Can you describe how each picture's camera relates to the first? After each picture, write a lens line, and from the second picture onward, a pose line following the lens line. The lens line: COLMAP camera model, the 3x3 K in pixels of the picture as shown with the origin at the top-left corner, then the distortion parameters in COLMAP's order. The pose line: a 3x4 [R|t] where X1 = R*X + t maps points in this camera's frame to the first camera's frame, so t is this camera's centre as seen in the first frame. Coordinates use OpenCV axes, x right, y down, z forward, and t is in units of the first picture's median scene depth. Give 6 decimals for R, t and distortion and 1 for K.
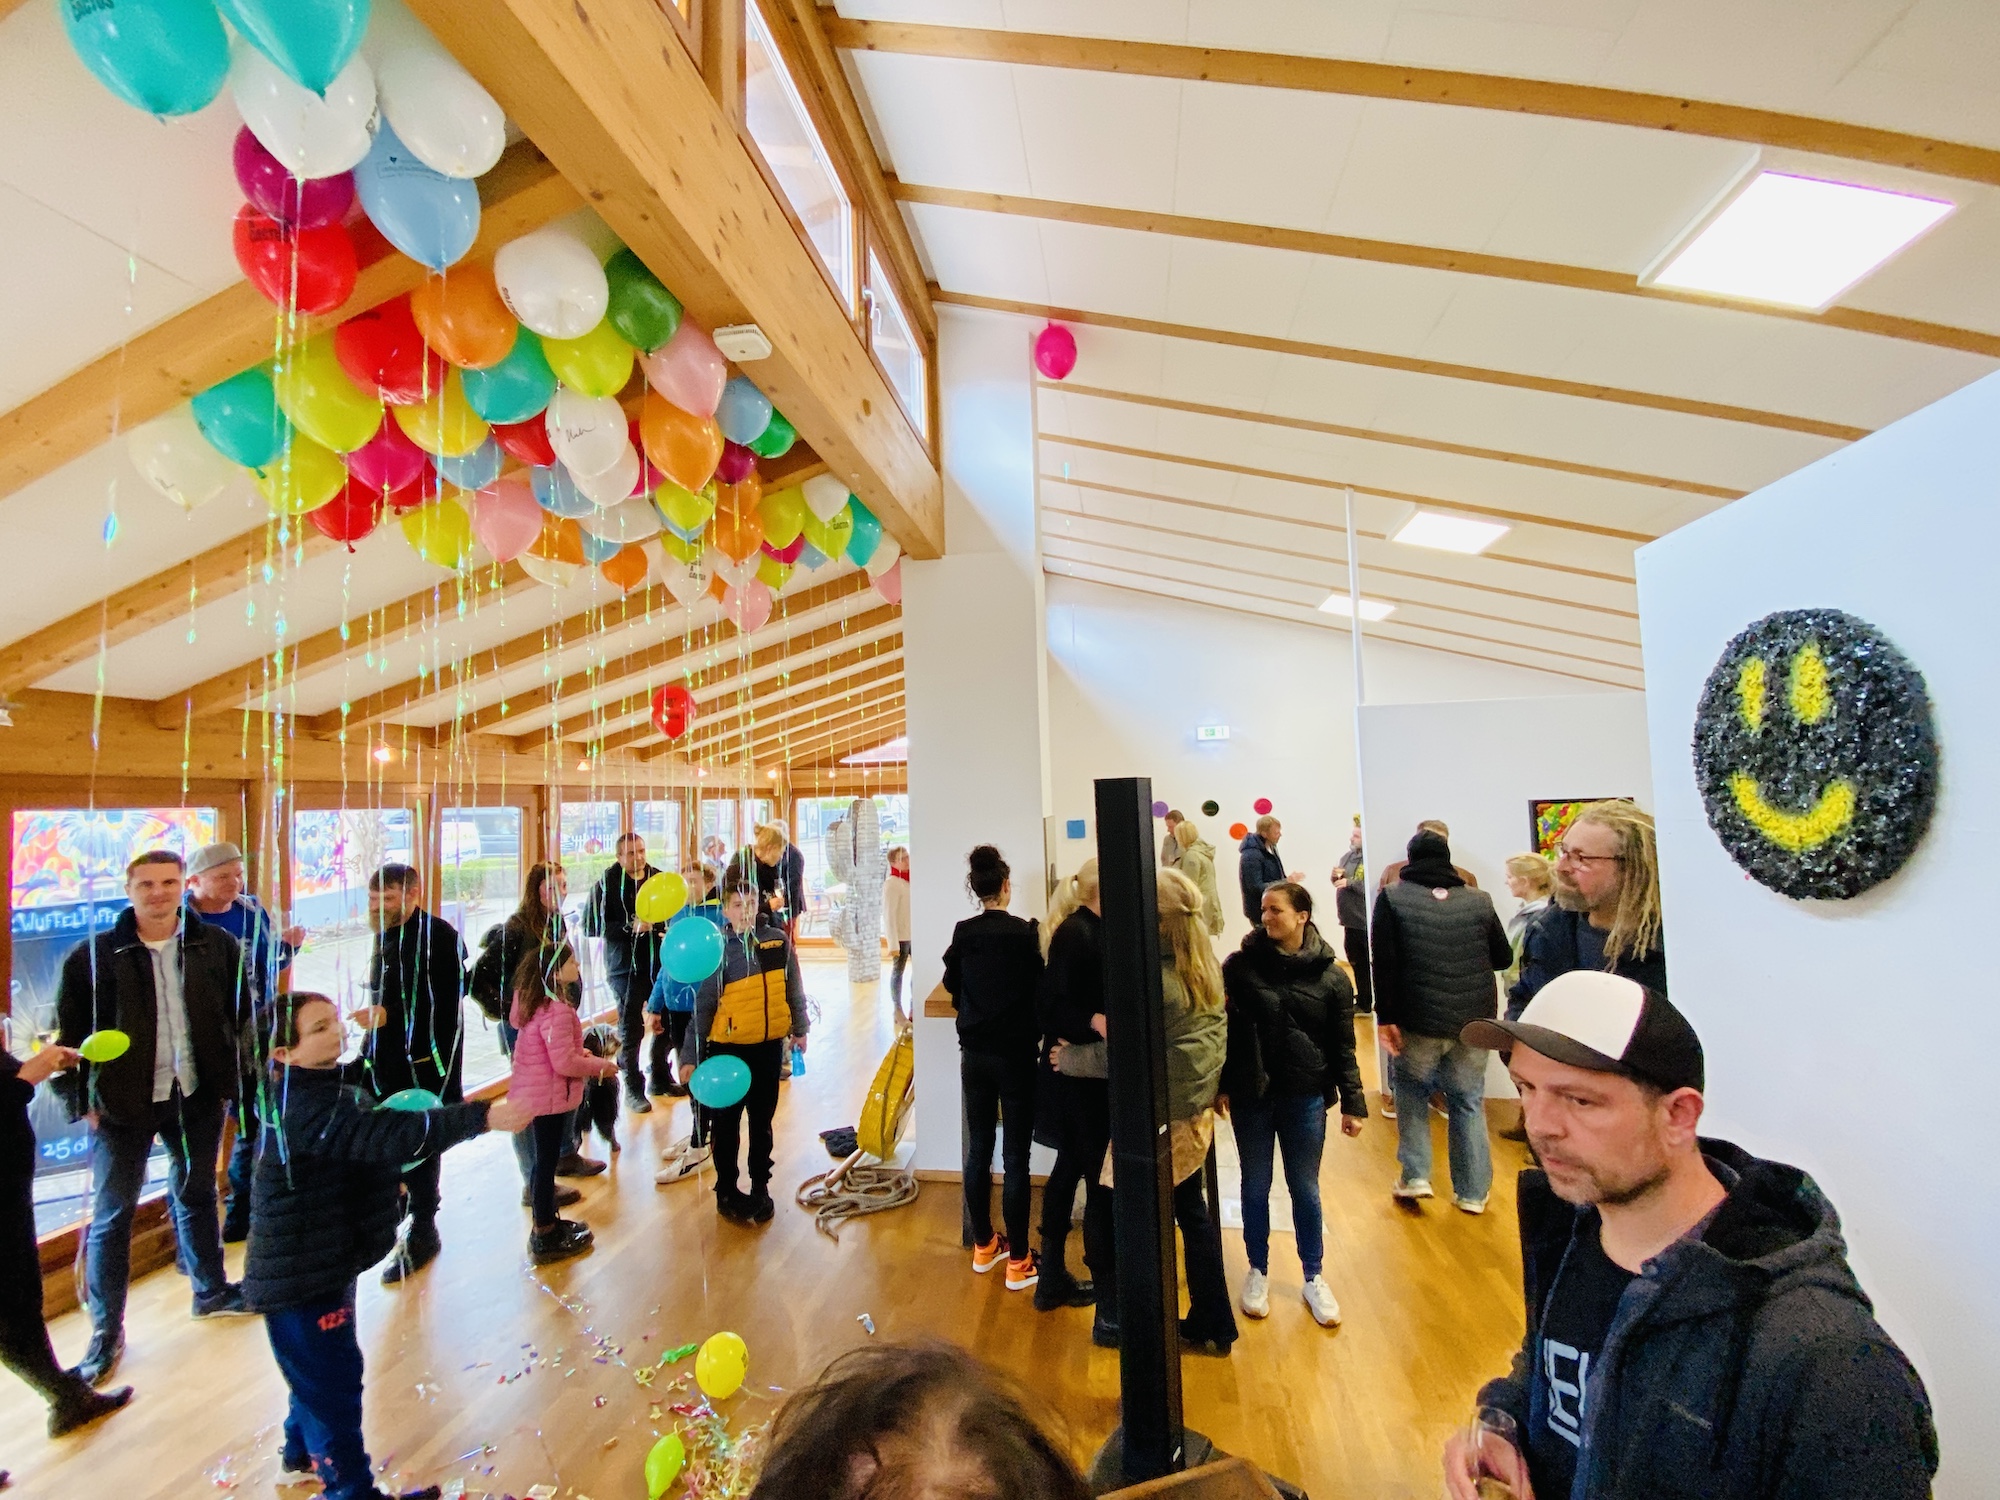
lens RADIAL K [[802.9, 0, 992.5], [0, 802.9, 754.4], [0, 0, 1]] dist [-0.003101, -0.009873]
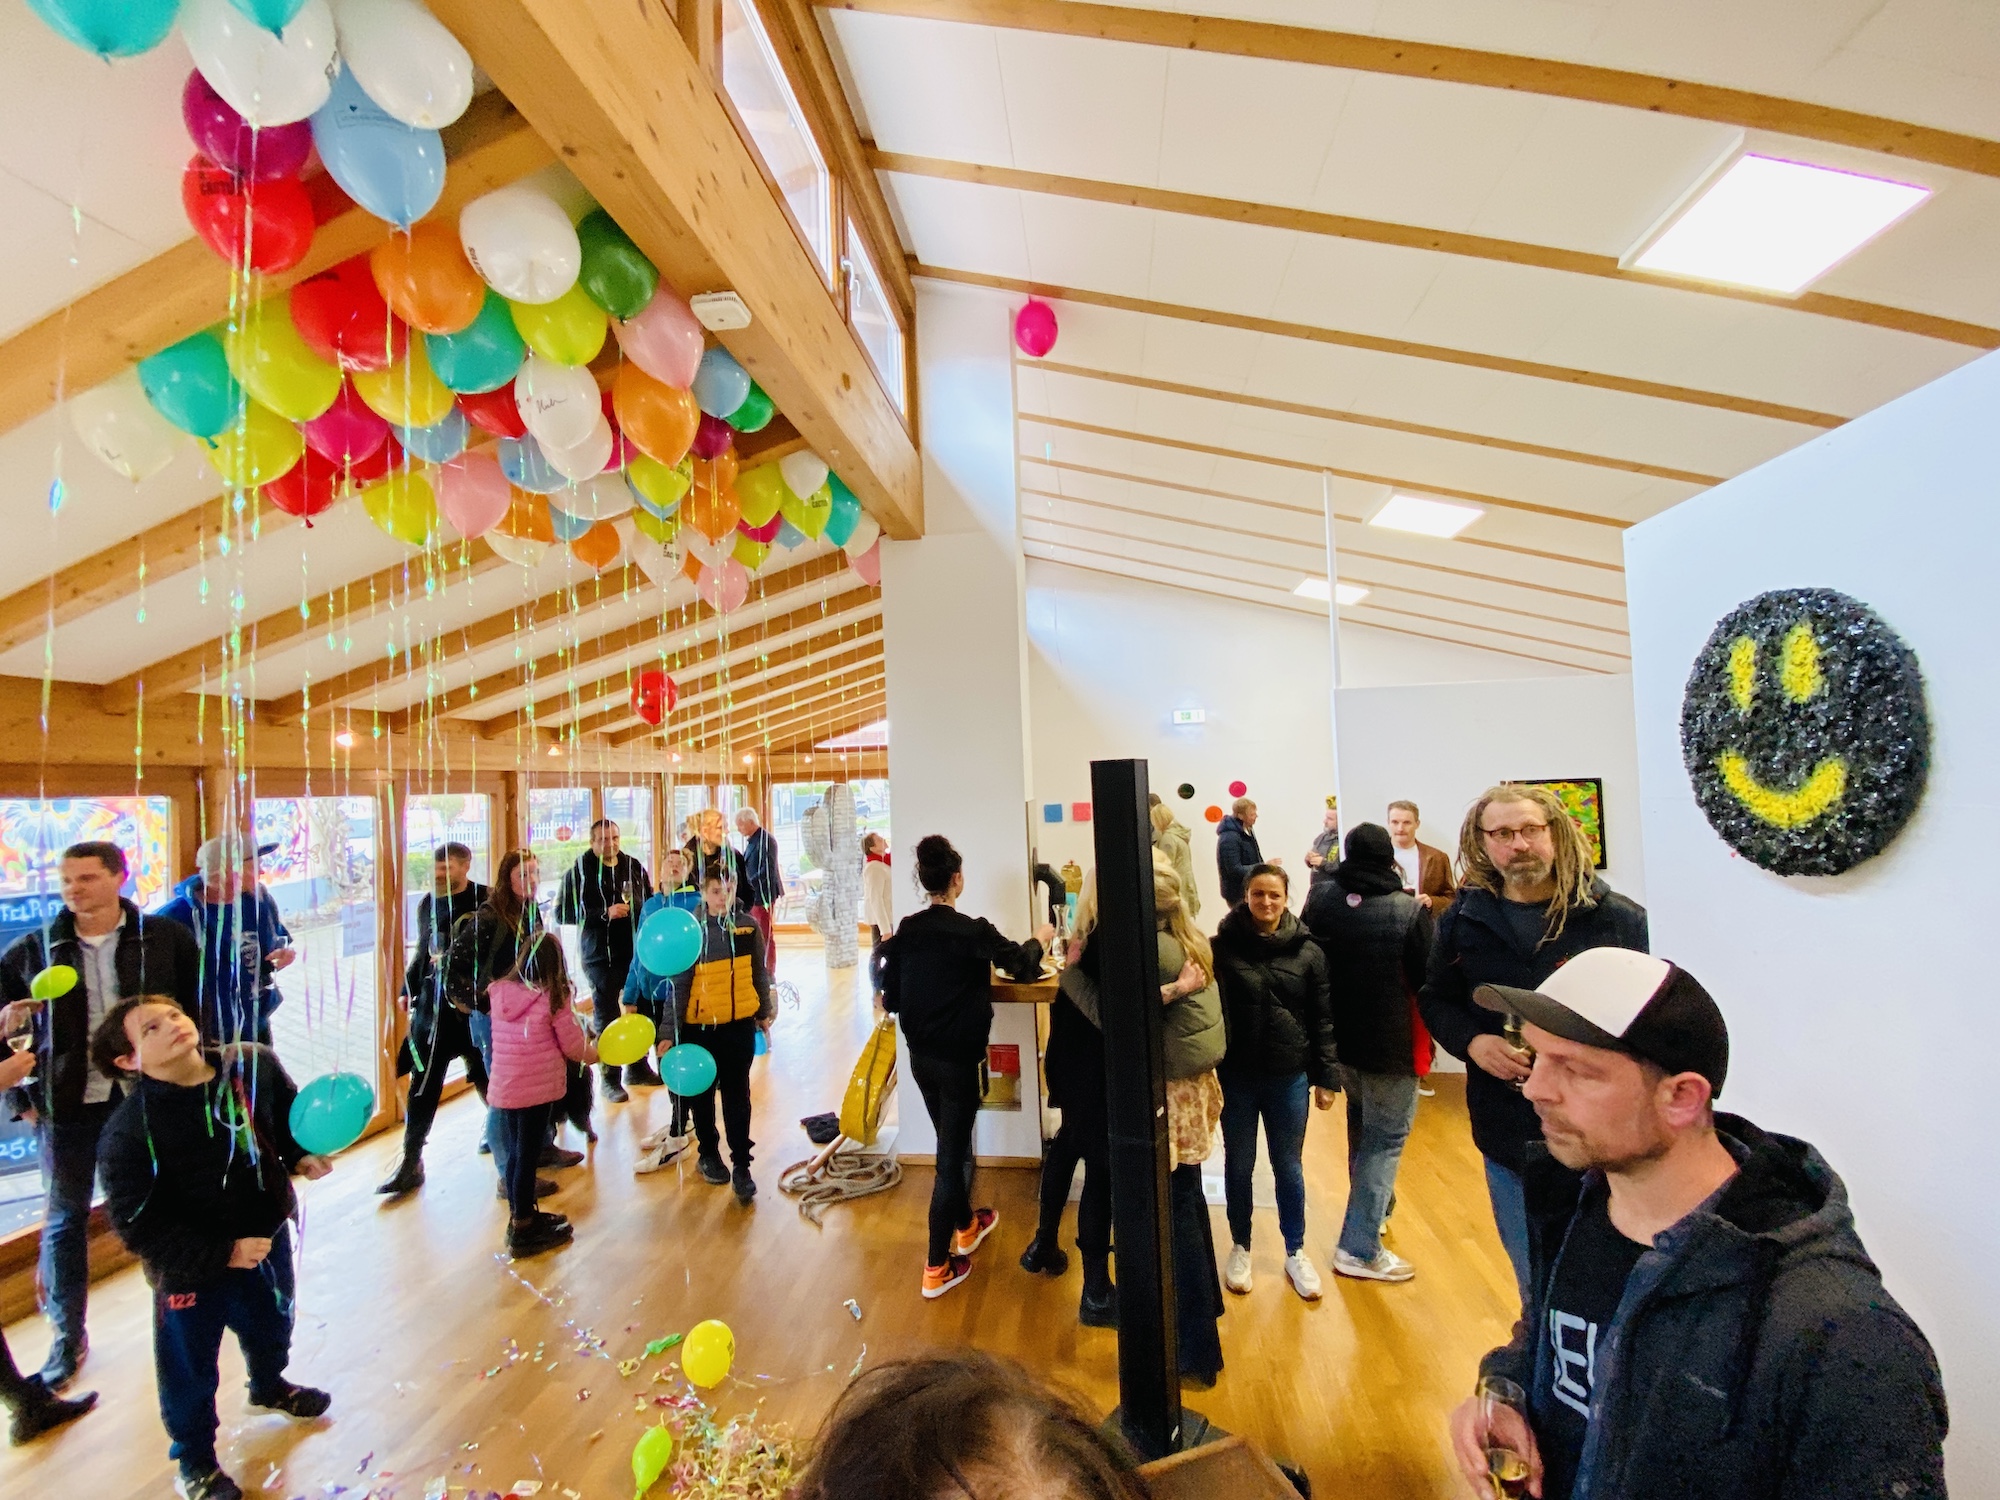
lens RADIAL K [[802.9, 0, 991.4], [0, 802.9, 754.7], [0, 0, 1]] dist [-0.003101, -0.009873]
pose [[0.999456, -0.004121, 0.032713, -0.014331], [0.003492, 0.999808, 0.019265, 0.002383], [-0.032786, -0.019141, 0.999279, 0.010302]]
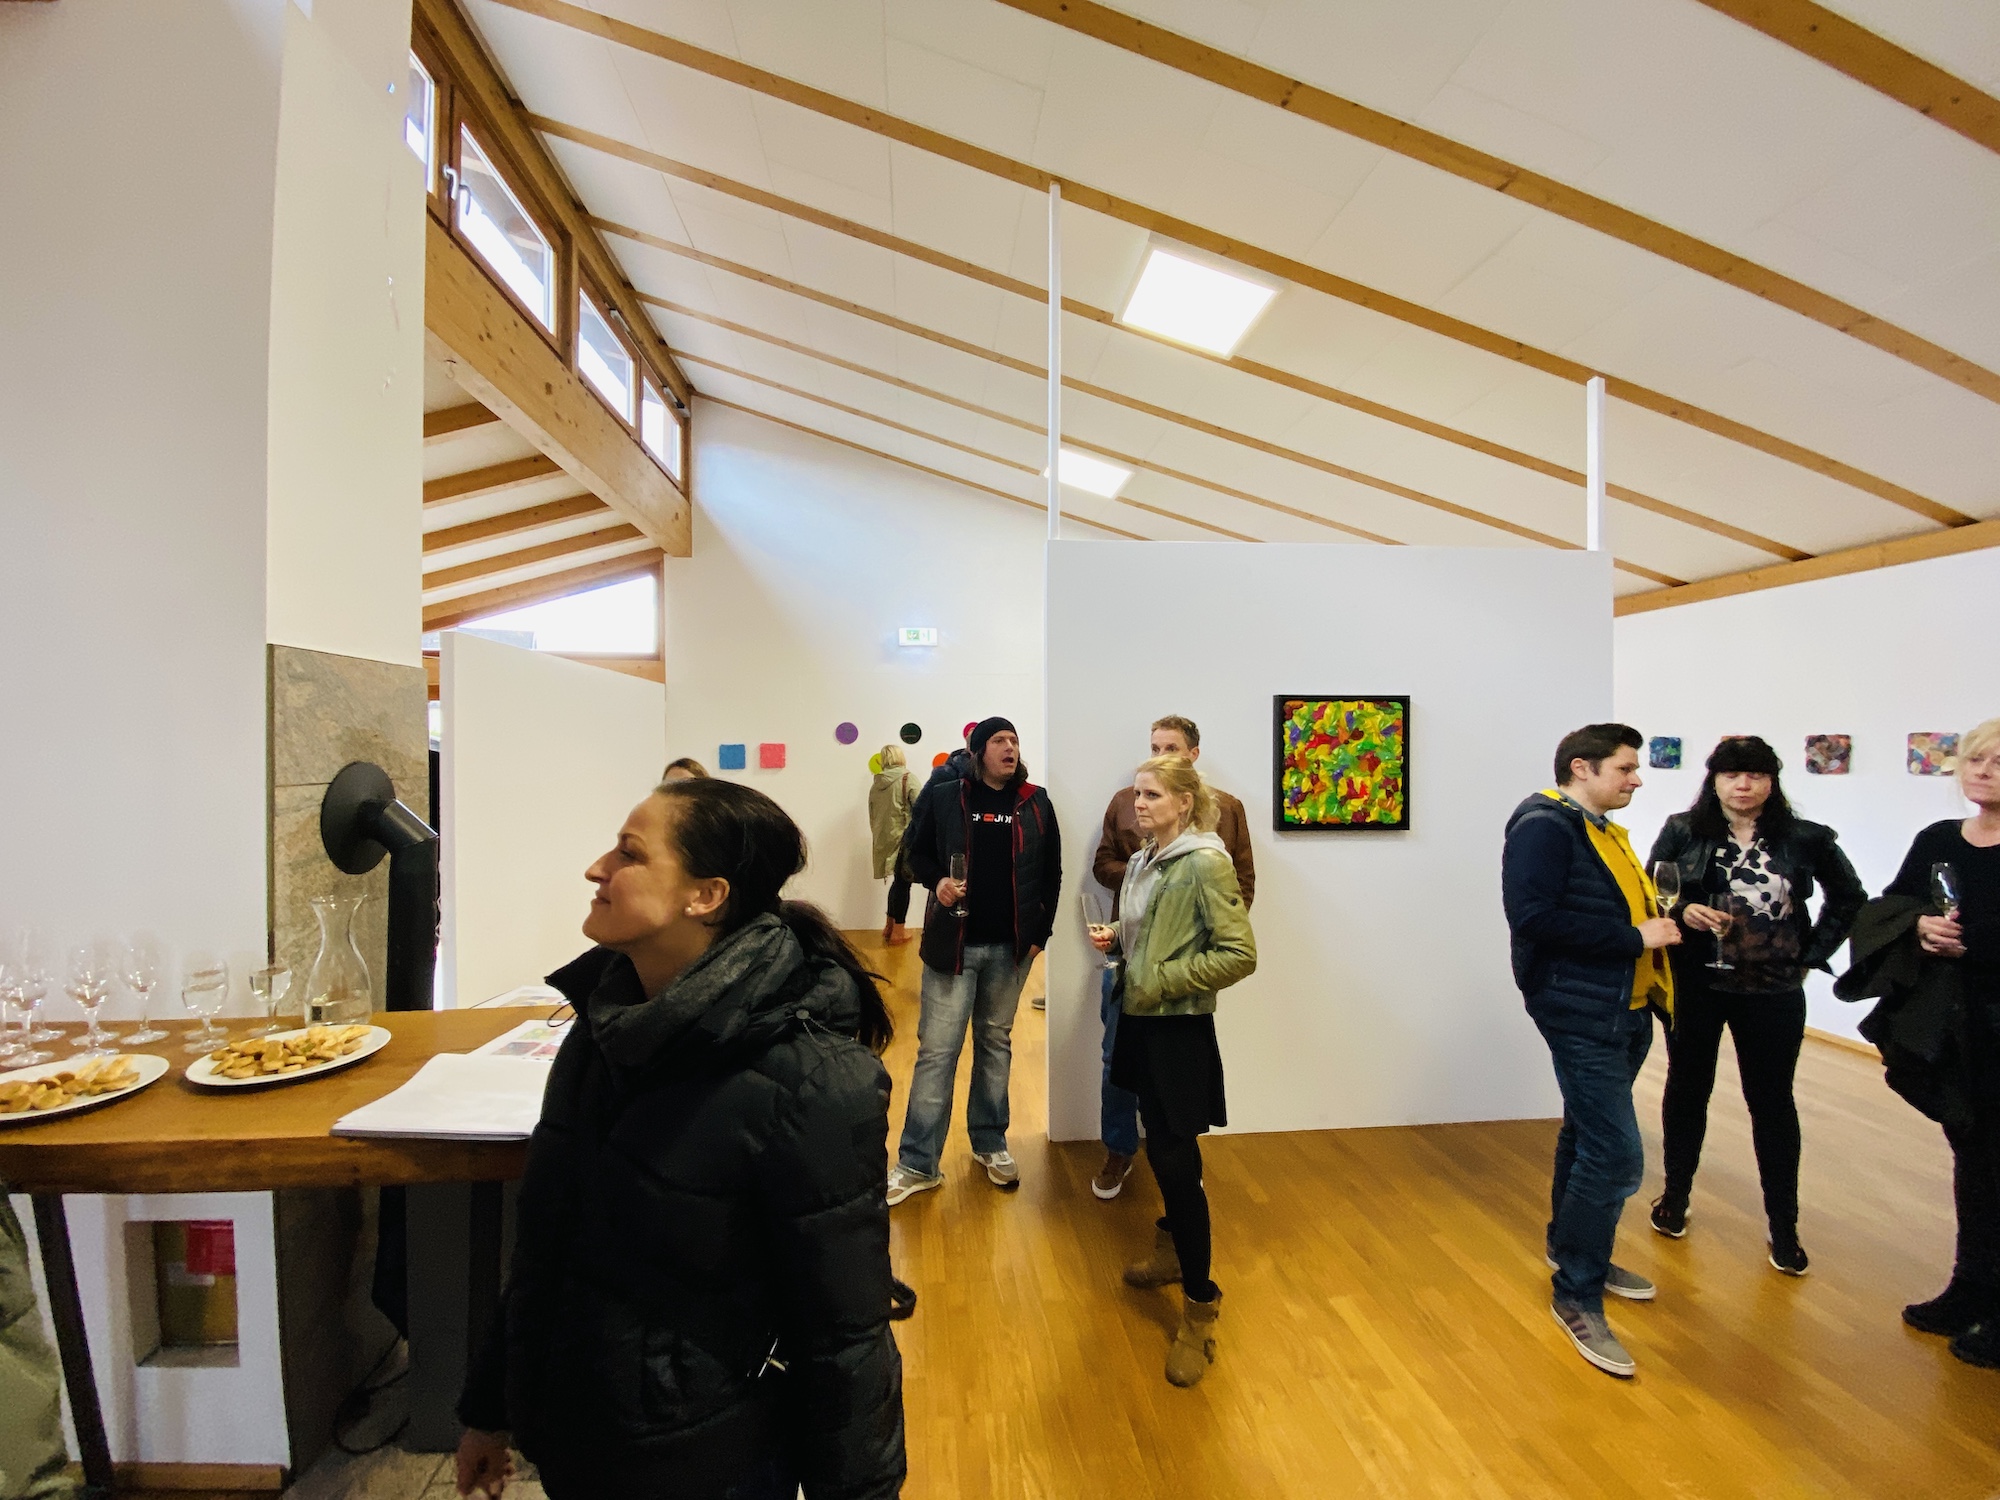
lens RADIAL K [[802.9, 0, 994.6], [0, 802.9, 751.0], [0, 0, 1]] dist [-0.003101, -0.009873]
pose [[0.960730, 0.033643, 0.275437, 0.420595], [-0.049743, 0.997424, 0.051674, 0.125341], [-0.272990, -0.063345, 0.959929, 0.665864]]
